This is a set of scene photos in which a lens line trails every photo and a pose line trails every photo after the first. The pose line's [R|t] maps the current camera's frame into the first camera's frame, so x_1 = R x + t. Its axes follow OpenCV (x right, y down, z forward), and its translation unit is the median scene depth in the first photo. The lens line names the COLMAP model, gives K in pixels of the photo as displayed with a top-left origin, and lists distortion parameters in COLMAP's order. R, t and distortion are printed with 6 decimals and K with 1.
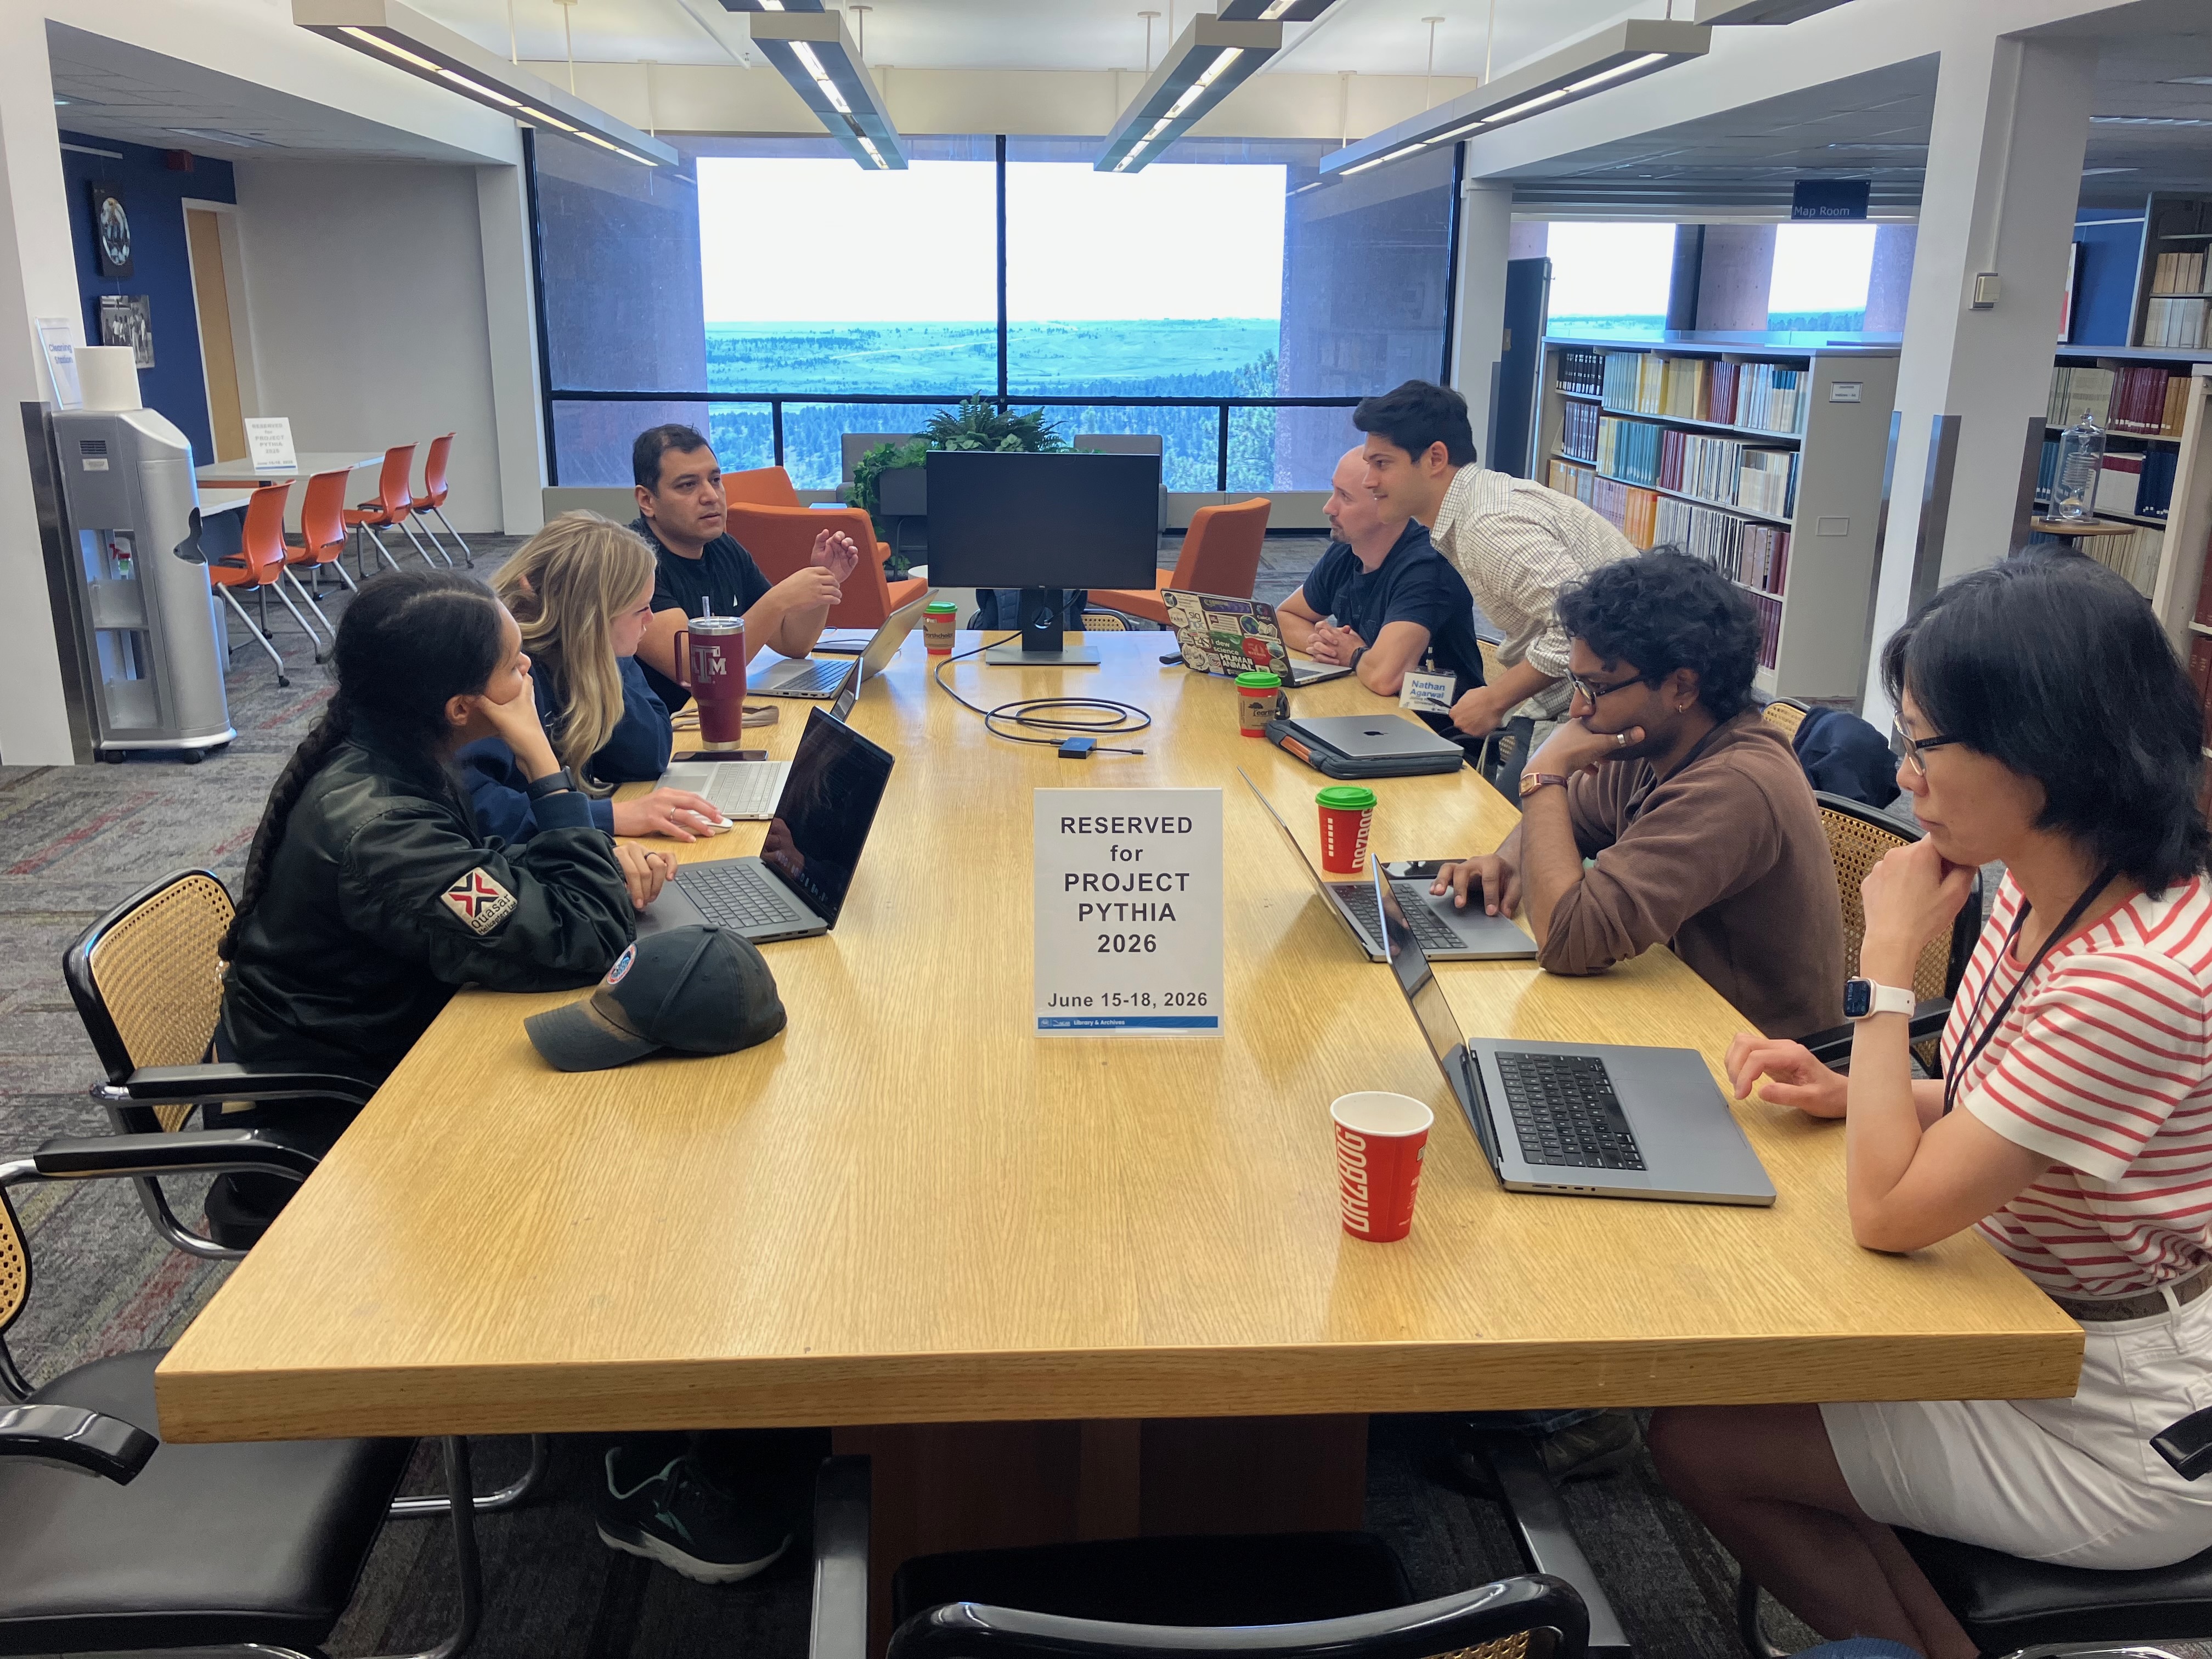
lens RADIAL K [[1803.7, 0, 1104.1], [0, 1803.7, 829.6], [0, 0, 1]] dist [0.002705, 0.000202]
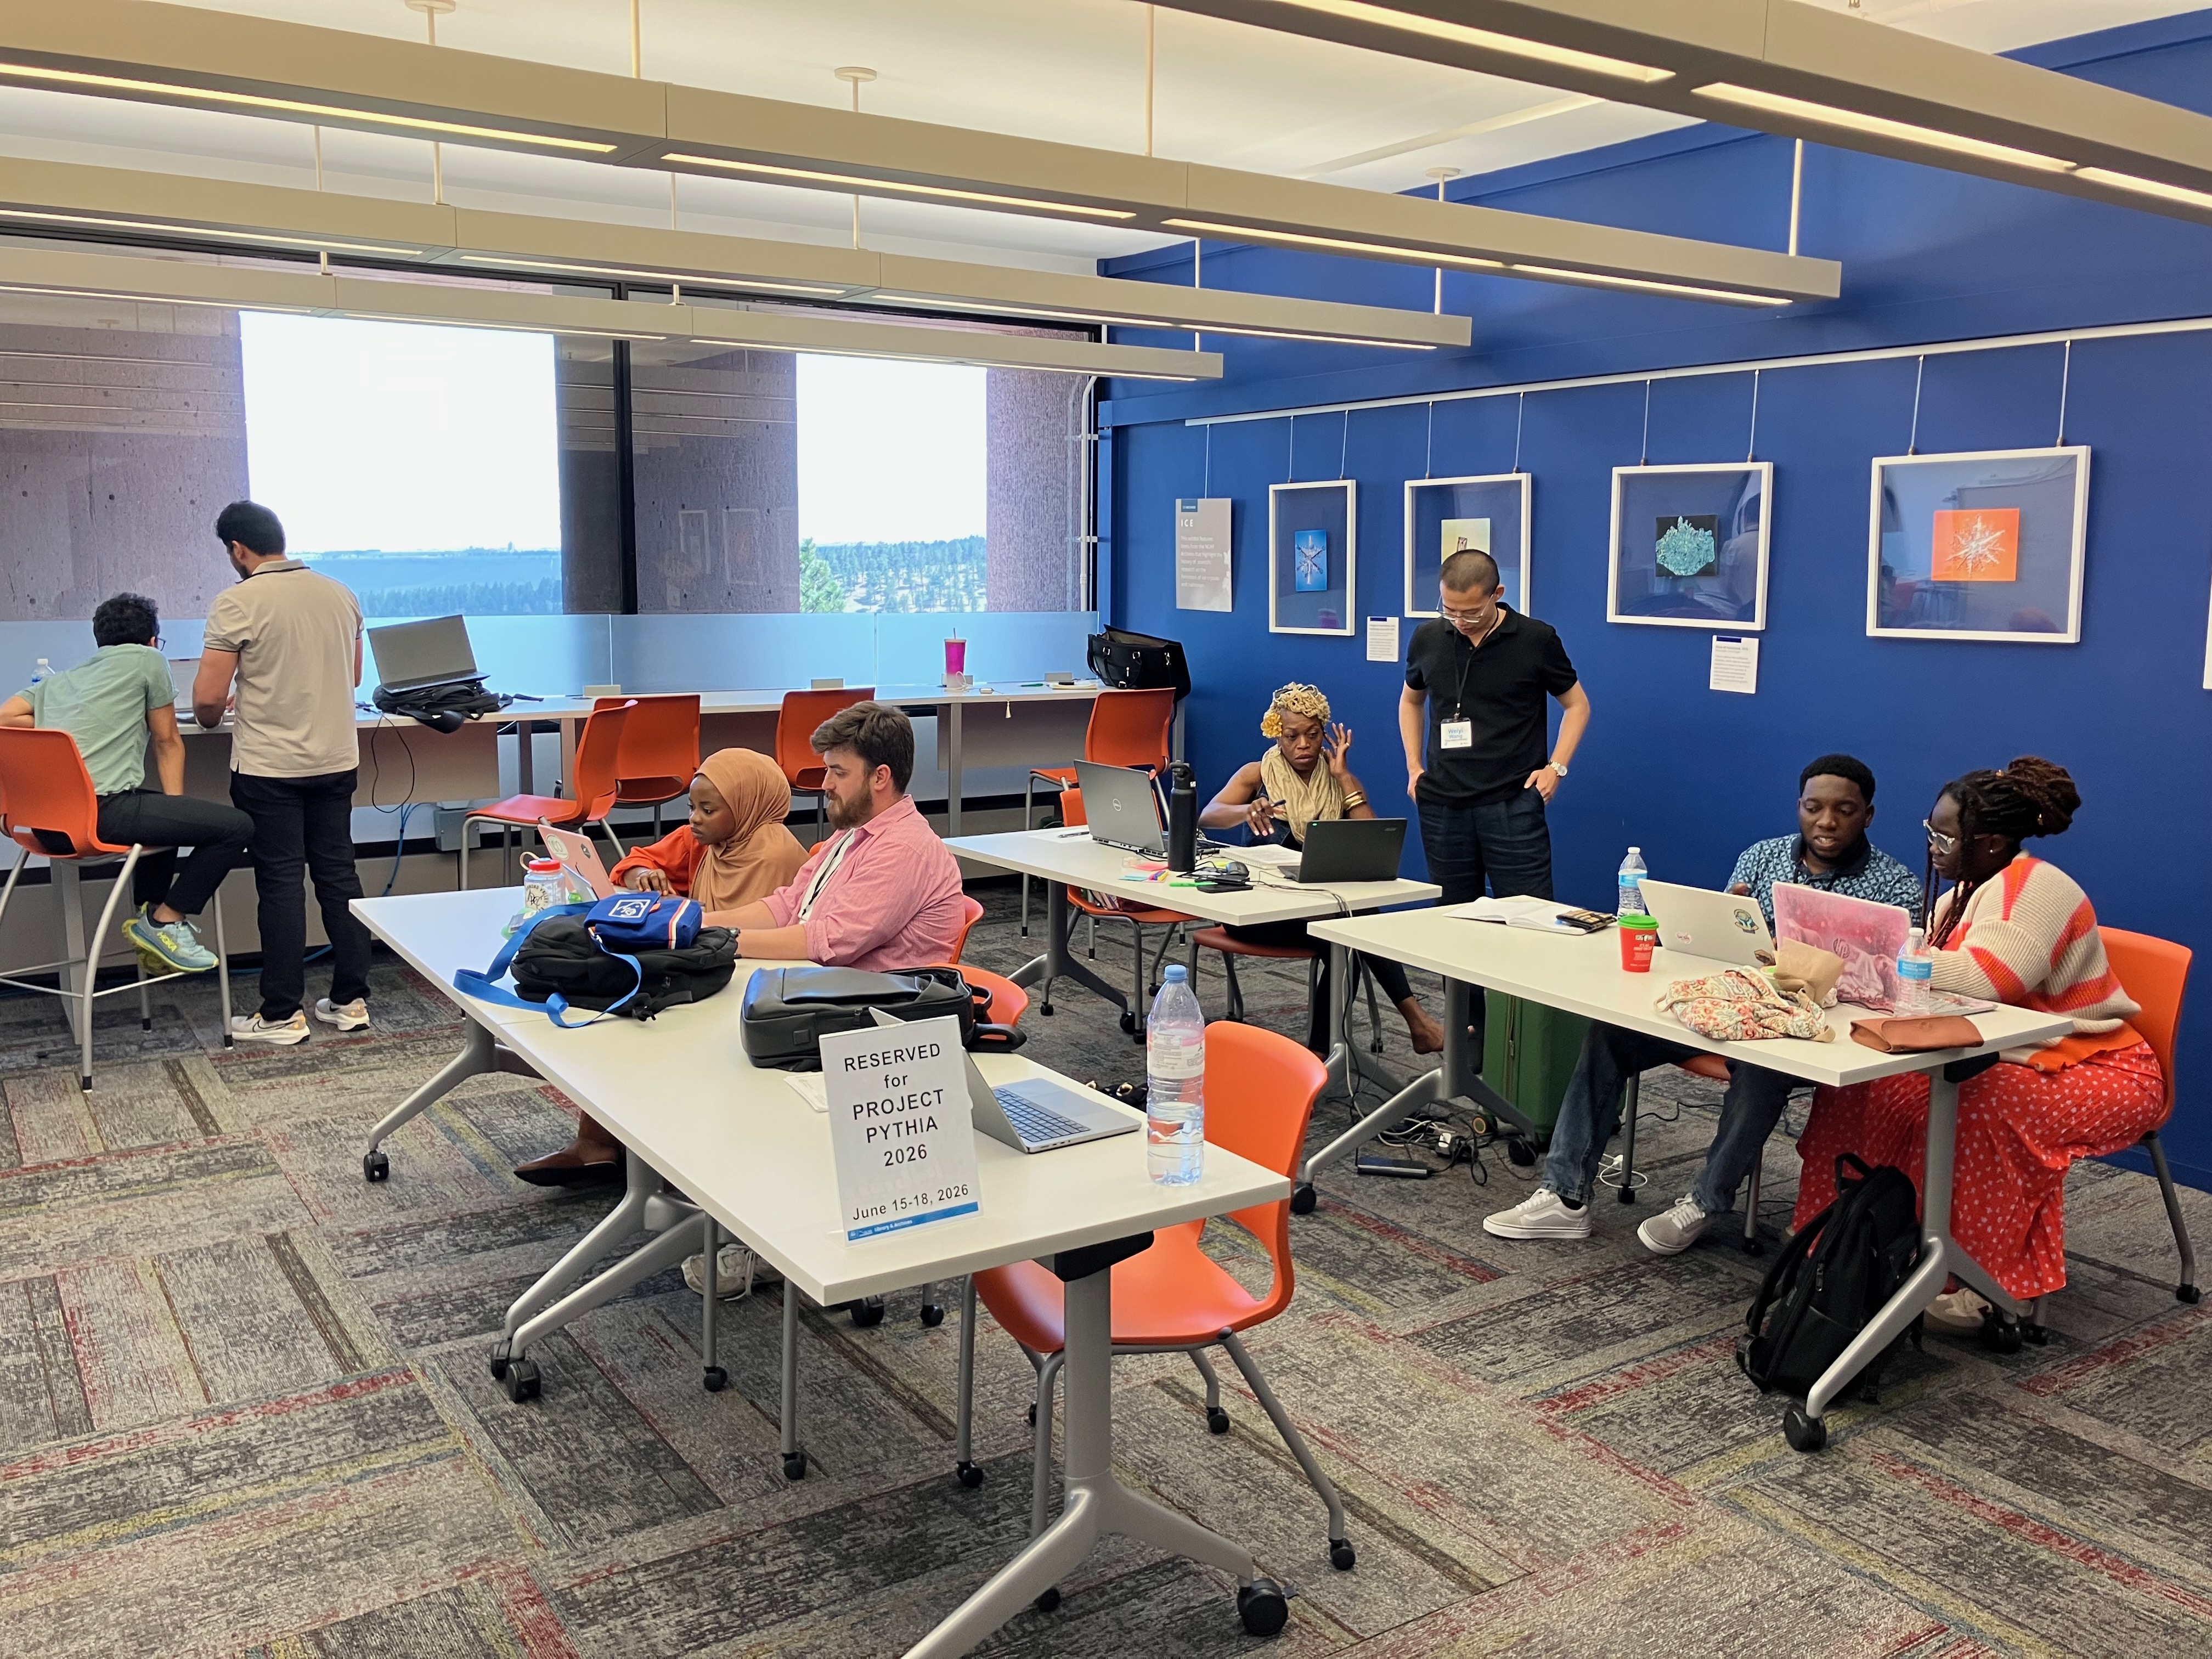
lens RADIAL K [[1803.7, 0, 1105.6], [0, 1803.7, 825.6], [0, 0, 1]] dist [0.002705, 0.000202]
pose [[0.859929, -0.088775, 0.502635, -0.458538], [0.152941, 0.984327, -0.087807, -0.027245], [-0.486962, 0.152381, 0.860028, -0.134026]]
